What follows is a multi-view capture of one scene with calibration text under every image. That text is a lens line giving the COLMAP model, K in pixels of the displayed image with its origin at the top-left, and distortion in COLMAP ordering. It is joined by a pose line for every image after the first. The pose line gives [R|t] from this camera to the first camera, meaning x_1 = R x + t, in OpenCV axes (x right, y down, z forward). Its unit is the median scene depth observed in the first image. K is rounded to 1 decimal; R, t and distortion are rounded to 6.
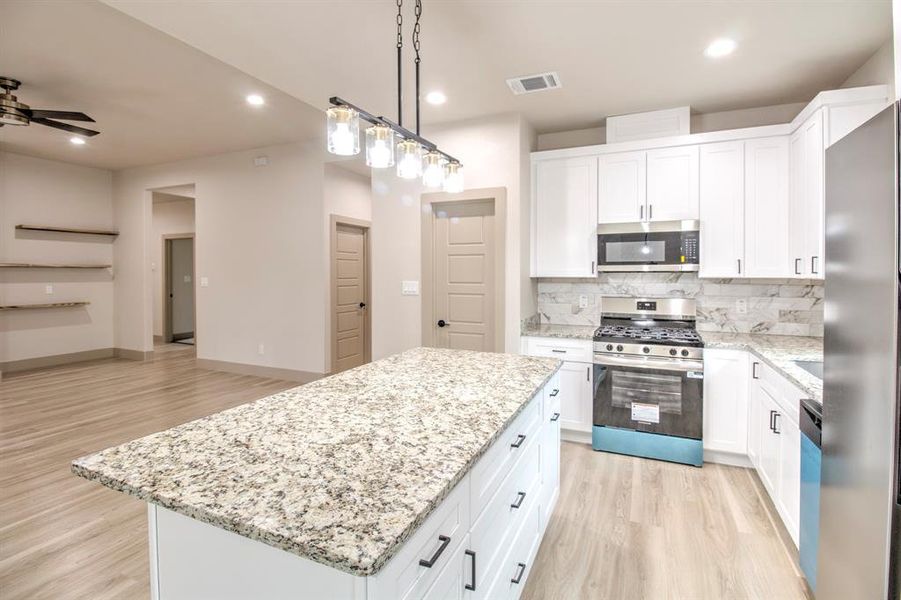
lens RADIAL K [[444.0, 0, 448.5], [0, 444.0, 281.6], [0, 0, 1]] dist [-0.037039, -0.001330]
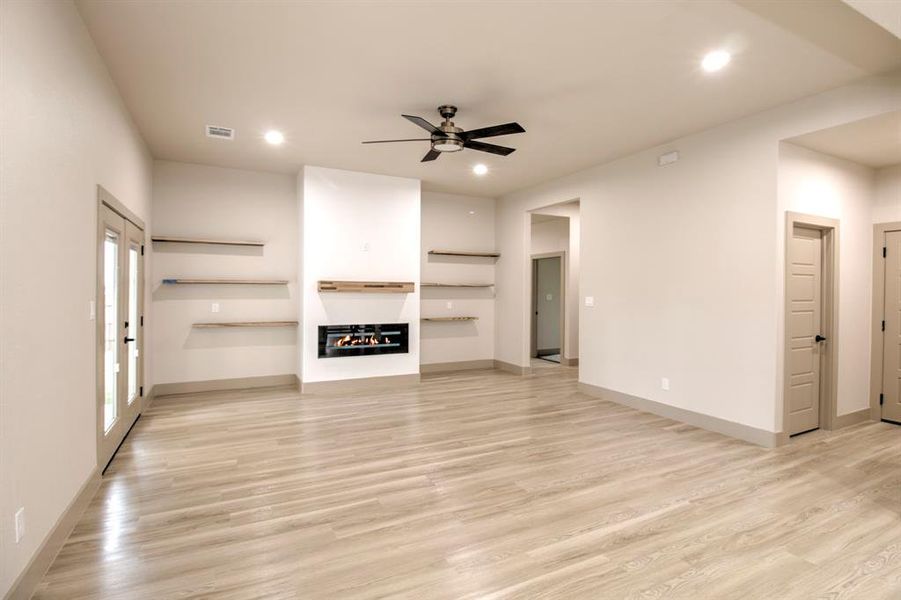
lens RADIAL K [[423.6, 0, 456.9], [0, 423.6, 288.9], [0, 0, 1]] dist [0.003256, -0.000582]
pose [[0.786961, 0.000758, -0.617003, -0.214880], [-0.016704, 0.999659, -0.020077, -0.003149], [0.616777, 0.026107, 0.786705, 0.110533]]
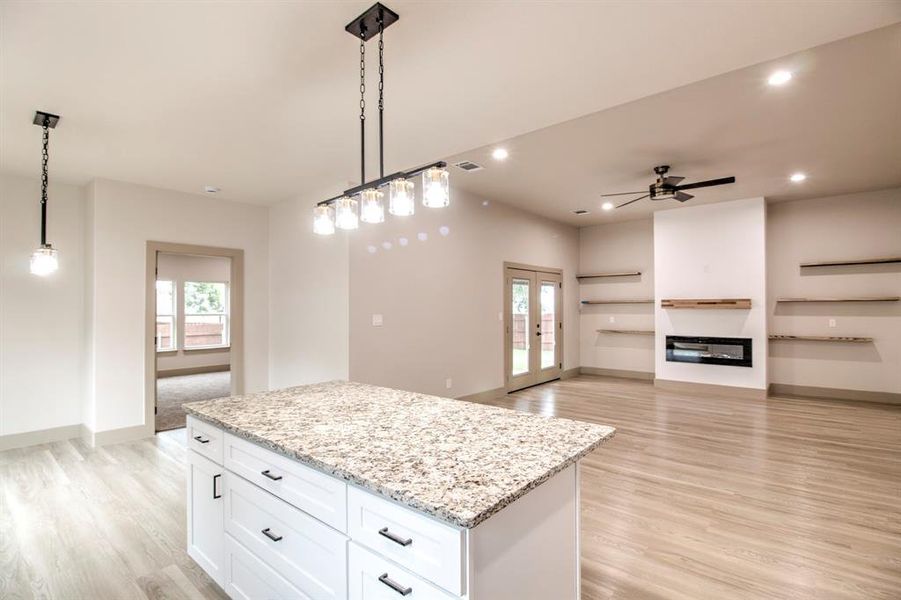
lens RADIAL K [[416.0, 0, 459.4], [0, 416.0, 287.4], [0, 0, 1]] dist [-0.016387, -0.000648]
pose [[-0.269168, -0.048625, -0.961865, 0.242499], [-0.016141, 0.998812, -0.045976, -0.006438], [0.962958, 0.003150, -0.269633, 0.421116]]
